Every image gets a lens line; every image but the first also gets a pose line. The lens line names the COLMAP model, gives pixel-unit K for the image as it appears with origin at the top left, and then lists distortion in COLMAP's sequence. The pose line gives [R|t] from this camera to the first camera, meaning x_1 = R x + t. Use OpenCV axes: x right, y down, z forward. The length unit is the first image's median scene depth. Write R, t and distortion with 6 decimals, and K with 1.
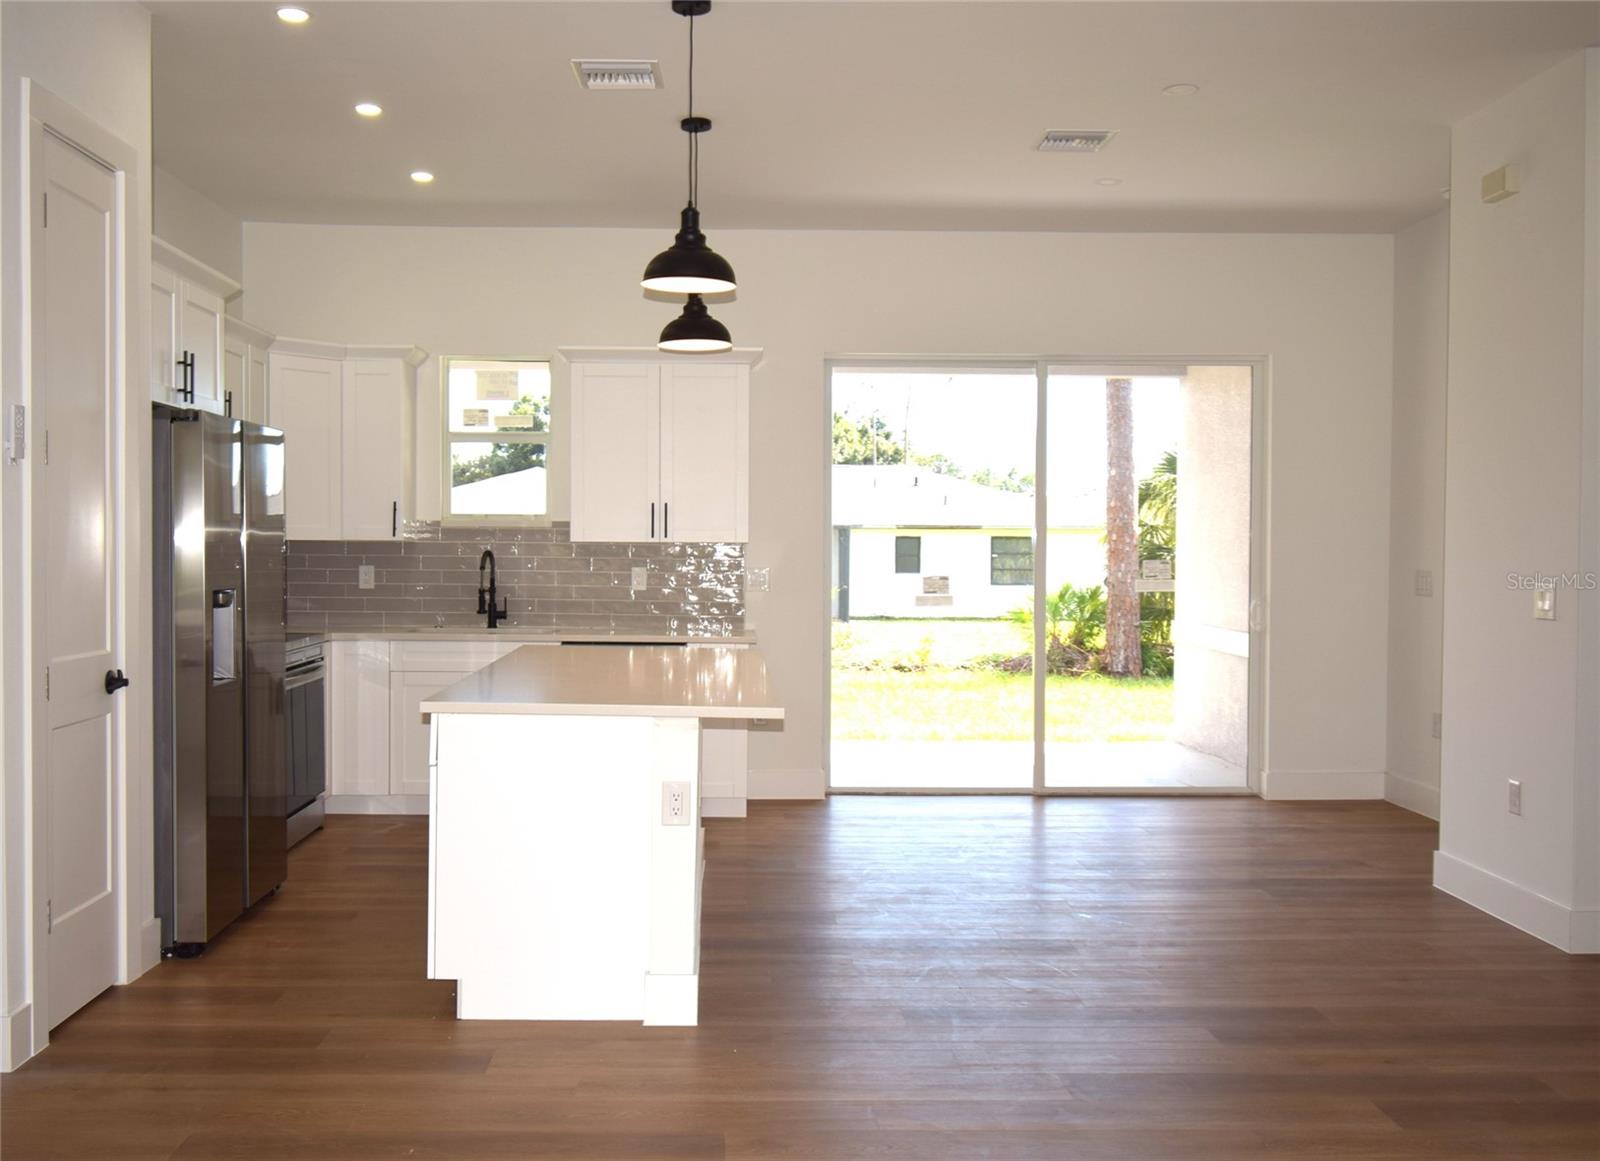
lens RADIAL K [[1451.8, 0, 729.3], [0, 1451.8, 576.6], [0, 0, 1]] dist [-0.002517, -0.003110]
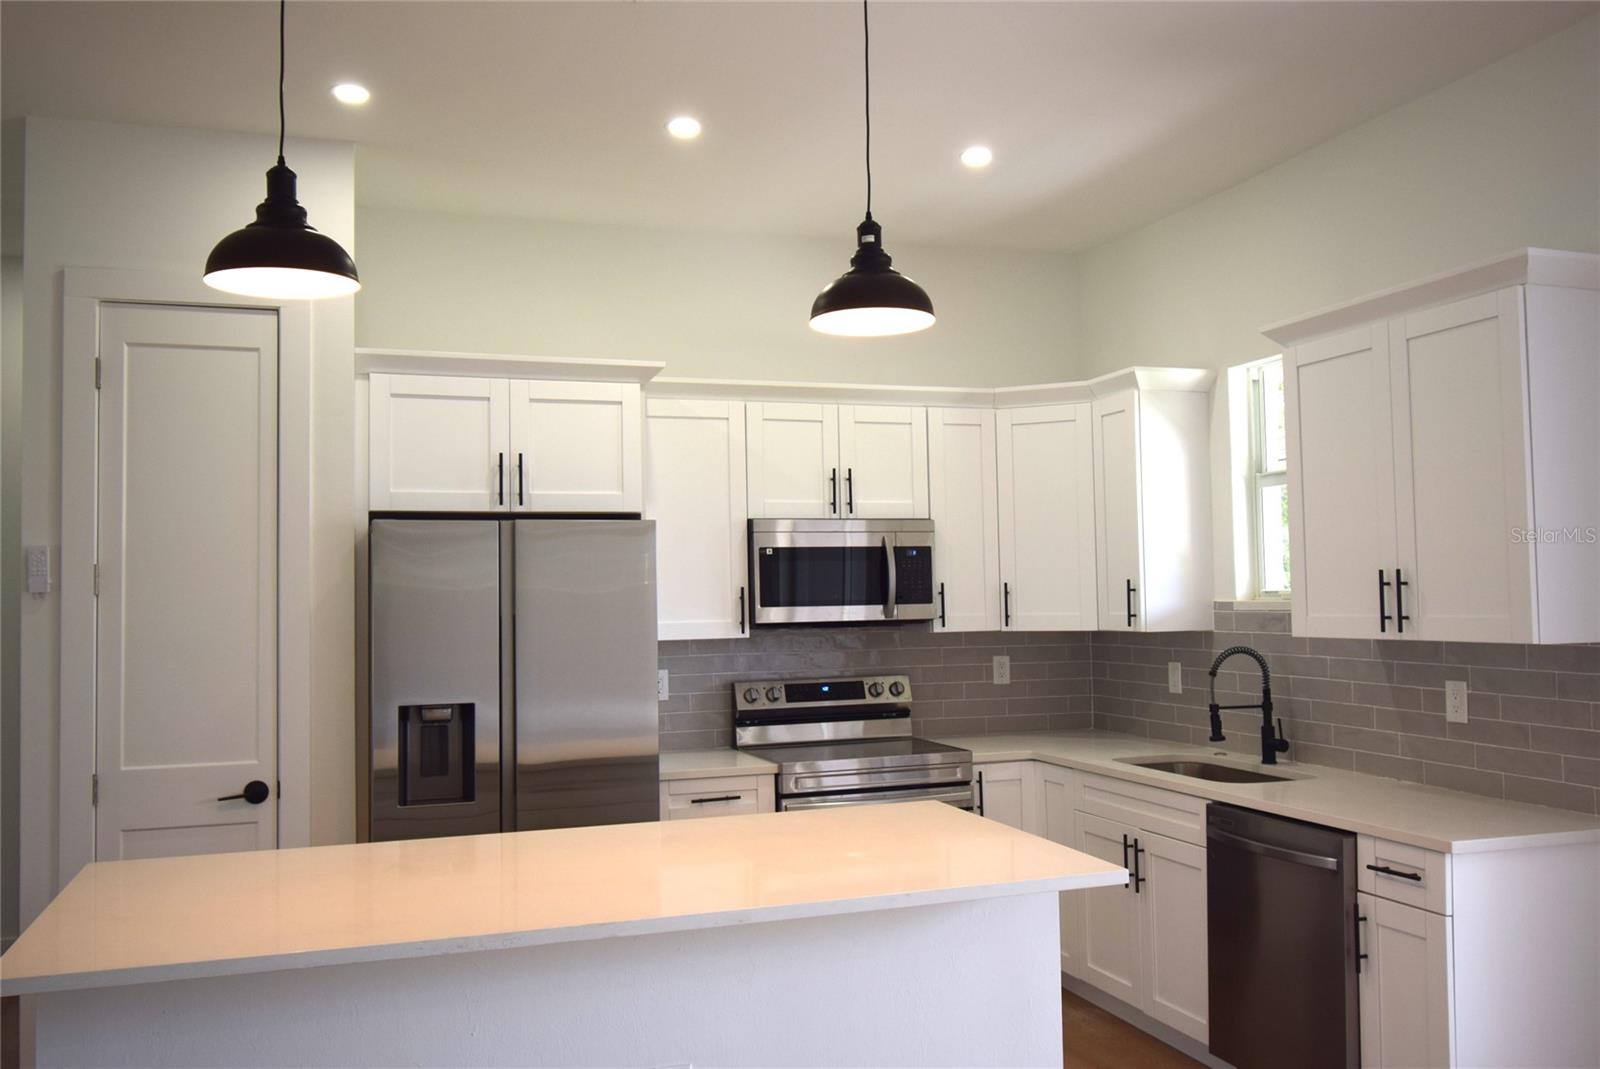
lens RADIAL K [[1347.7, 0, 810.4], [0, 1347.7, 536.2], [0, 0, 1]] dist [0.005537, -0.010736]
pose [[0.319763, -0.054126, -0.945950, 0.360485], [-0.002268, 0.998320, -0.057889, -0.032336], [0.947495, 0.020657, 0.319103, 0.606881]]
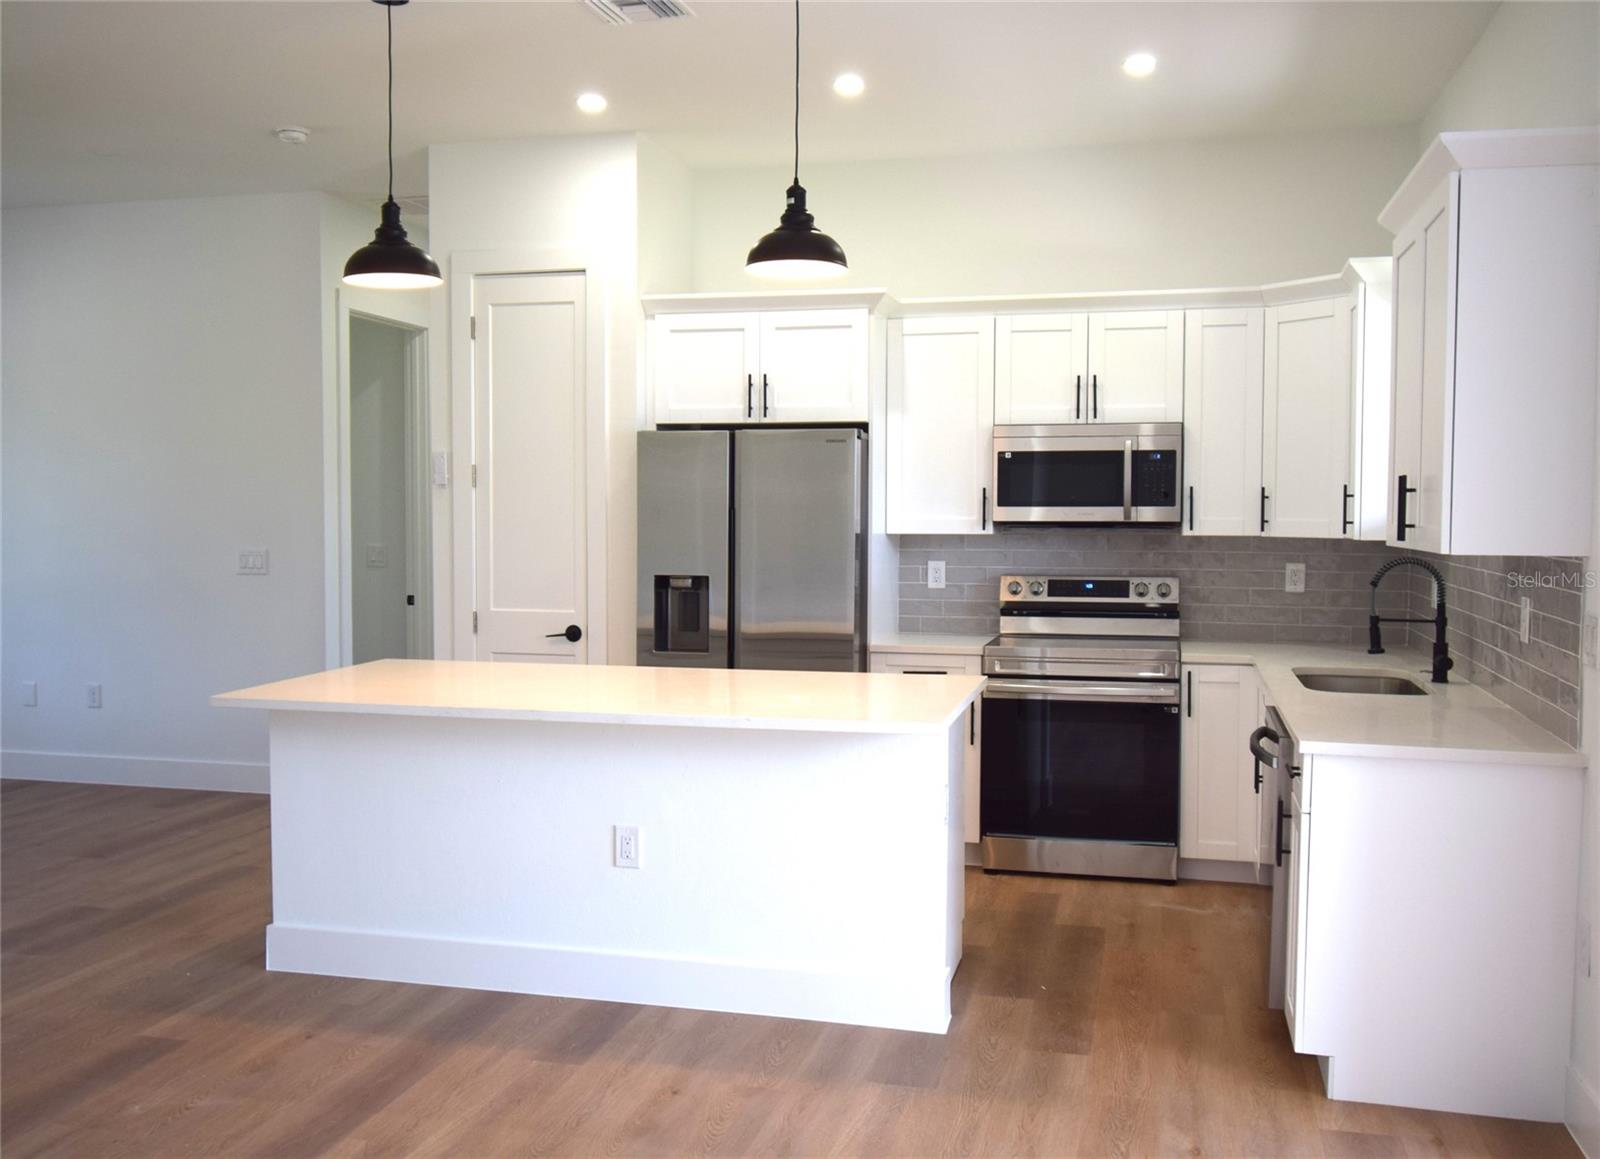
lens RADIAL K [[1460.6, 0, 800.0], [0, 1460.6, 579.5], [0, 0, 1]] dist [0.006942, -0.001627]
pose [[-0.254113, 0.040257, -0.966336, 0.513147], [-0.026659, 0.998462, 0.048606, -0.031880], [0.966807, 0.038114, -0.252649, 0.897712]]
